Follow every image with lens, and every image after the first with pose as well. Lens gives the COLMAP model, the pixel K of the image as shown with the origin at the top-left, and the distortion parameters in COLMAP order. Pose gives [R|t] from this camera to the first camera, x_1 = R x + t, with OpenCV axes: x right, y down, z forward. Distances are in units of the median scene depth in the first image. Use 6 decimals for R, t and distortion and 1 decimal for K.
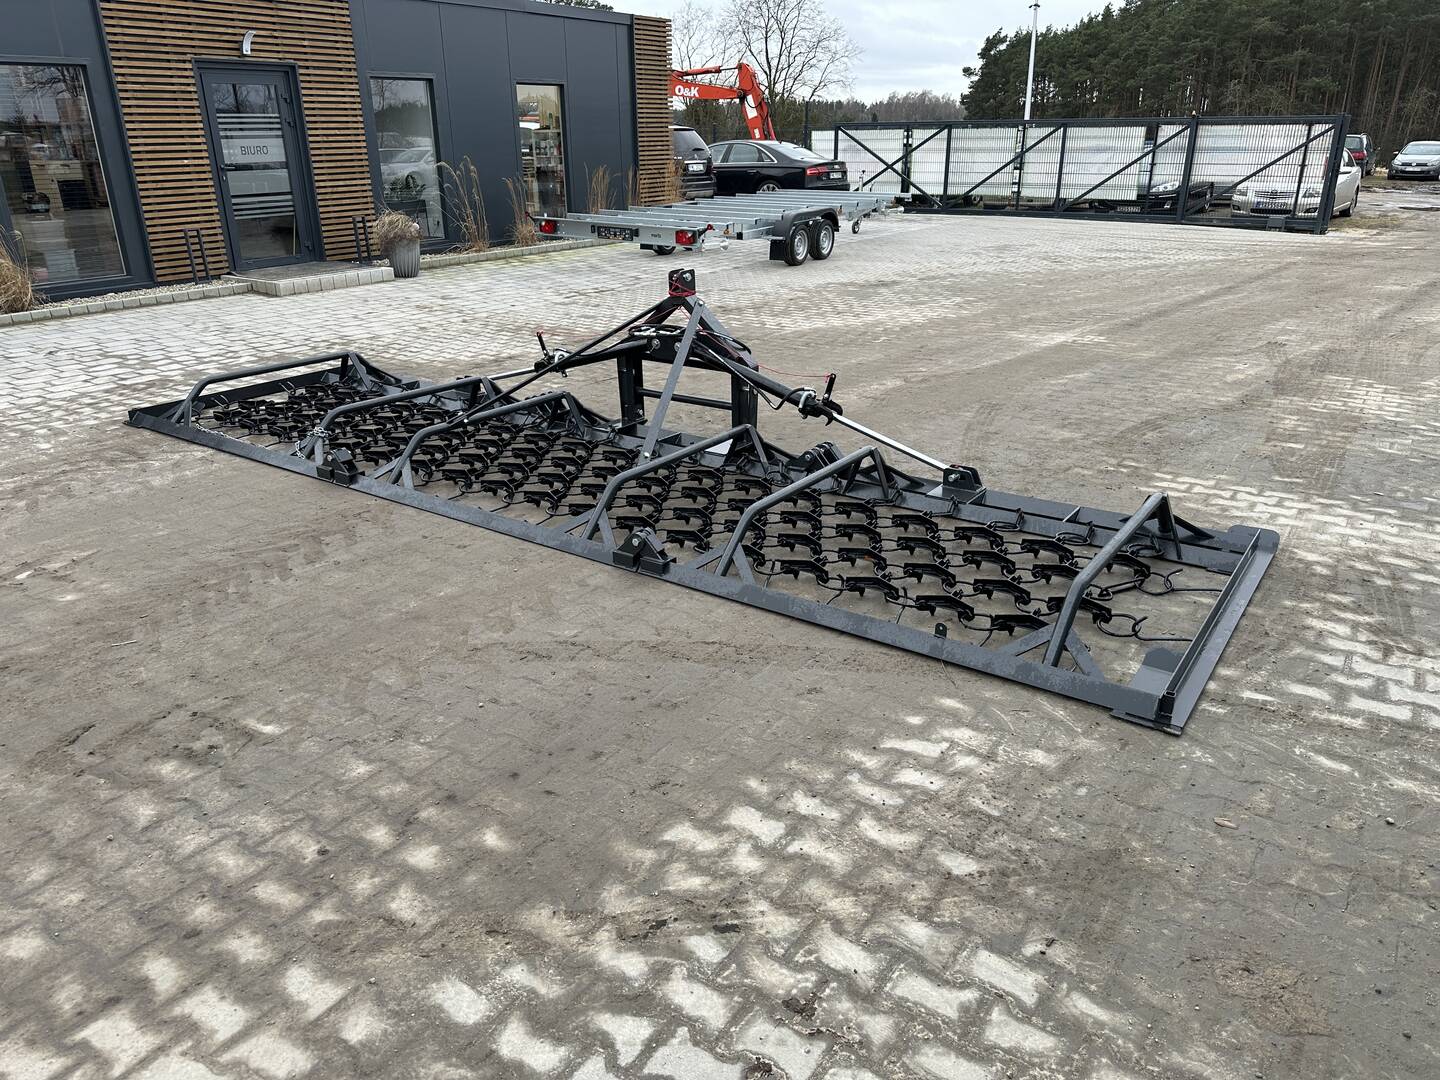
lens RADIAL K [[1032.4, 0, 727.2], [0, 1032.4, 540.8], [0, 0, 1]] dist [0.035382, -0.046102]
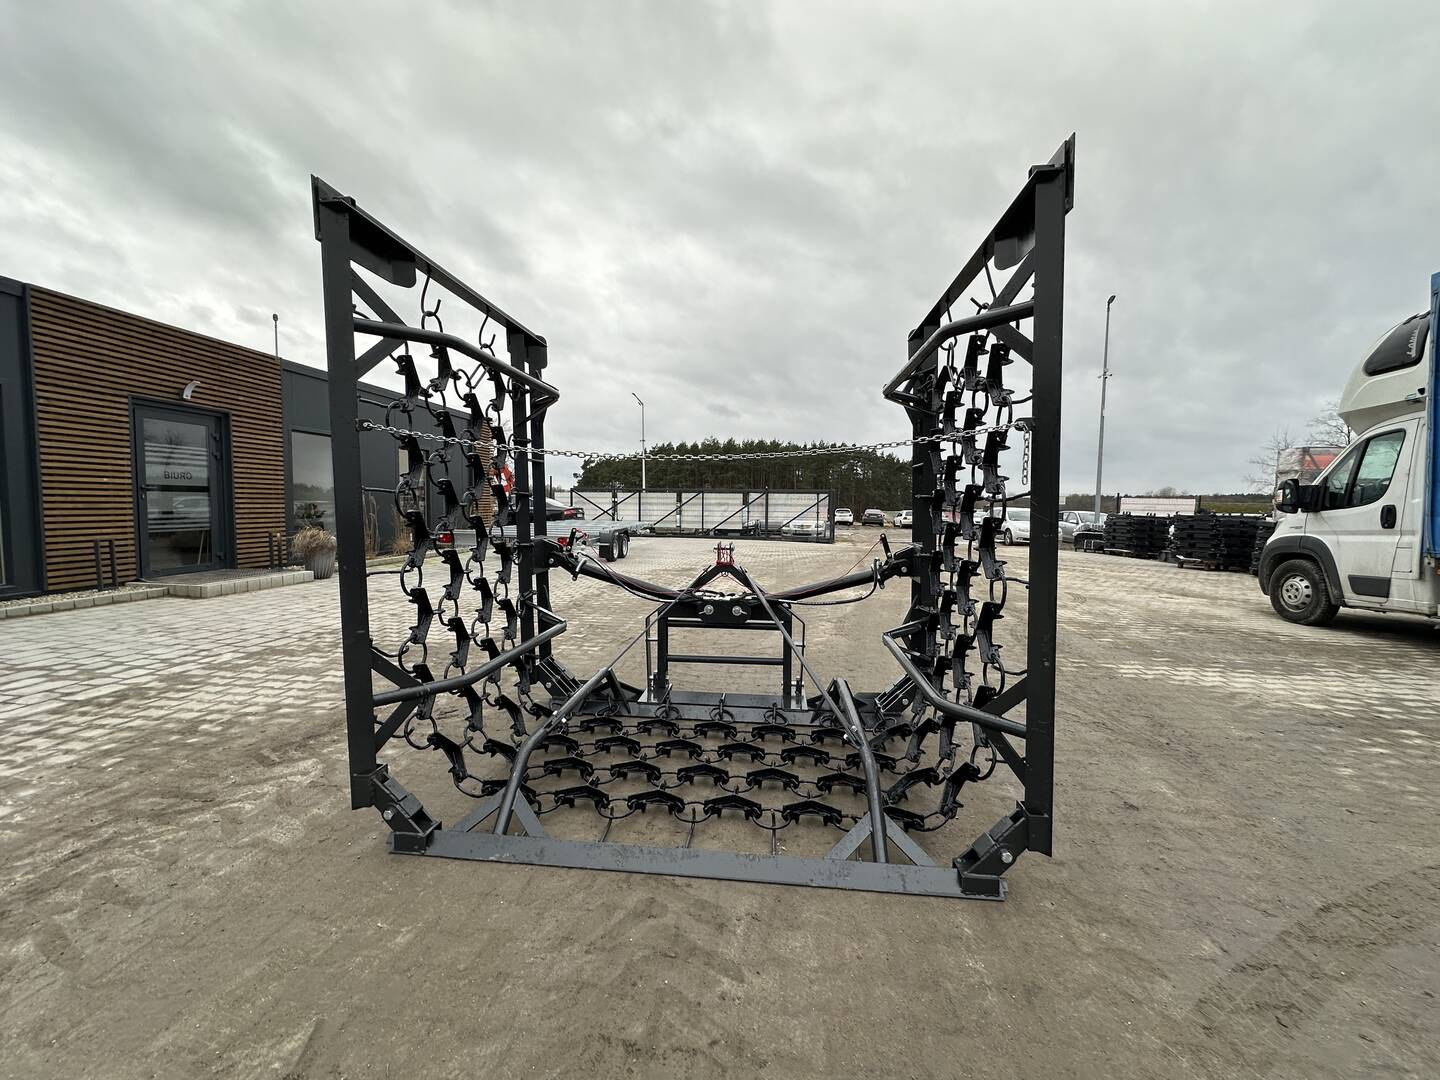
lens RADIAL K [[578.3, 0, 739.1], [0, 578.3, 533.3], [0, 0, 1]] dist [-0.002955, -0.000069]
pose [[0.884242, -0.003969, 0.467012, -0.254630], [0.153318, 0.947012, -0.282246, -0.051712], [-0.441146, 0.321175, 0.837996, 0.267676]]
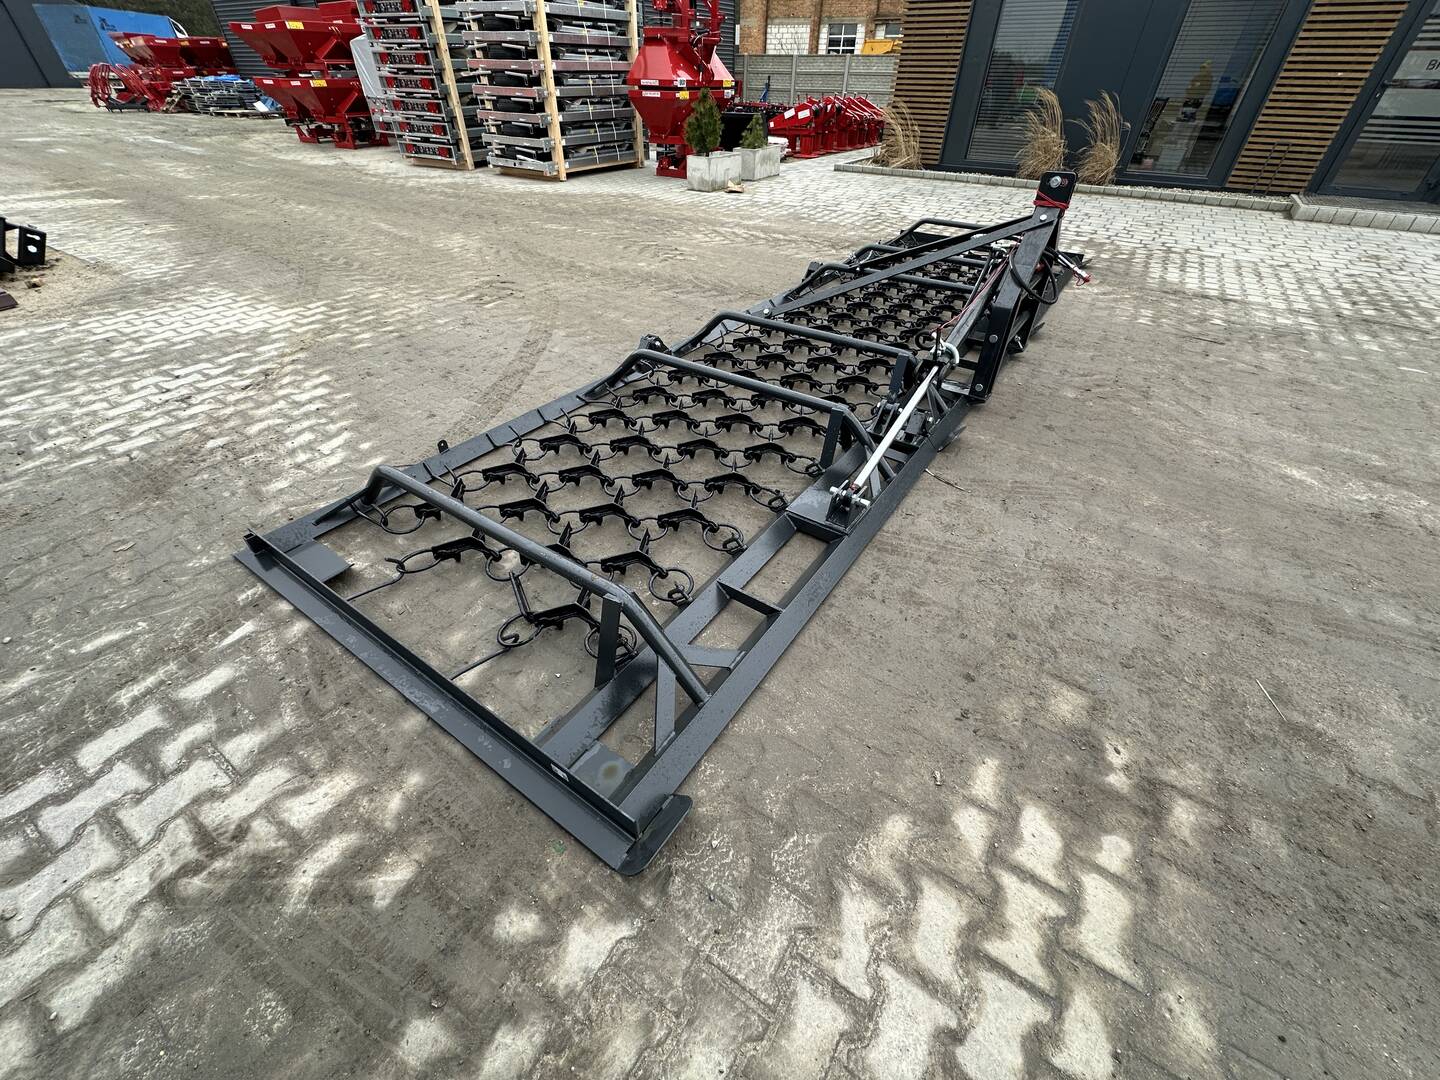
lens RADIAL K [[555.5, 0, 720.0], [0, 555.5, 540.0], [0, 0, 1]] dist [-0.001468, 0.000315]
pose [[0.010946, 0.648717, -0.760951, 0.287069], [-0.379059, 0.706890, 0.597177, -0.129686], [0.925308, 0.281909, 0.253640, 0.425290]]
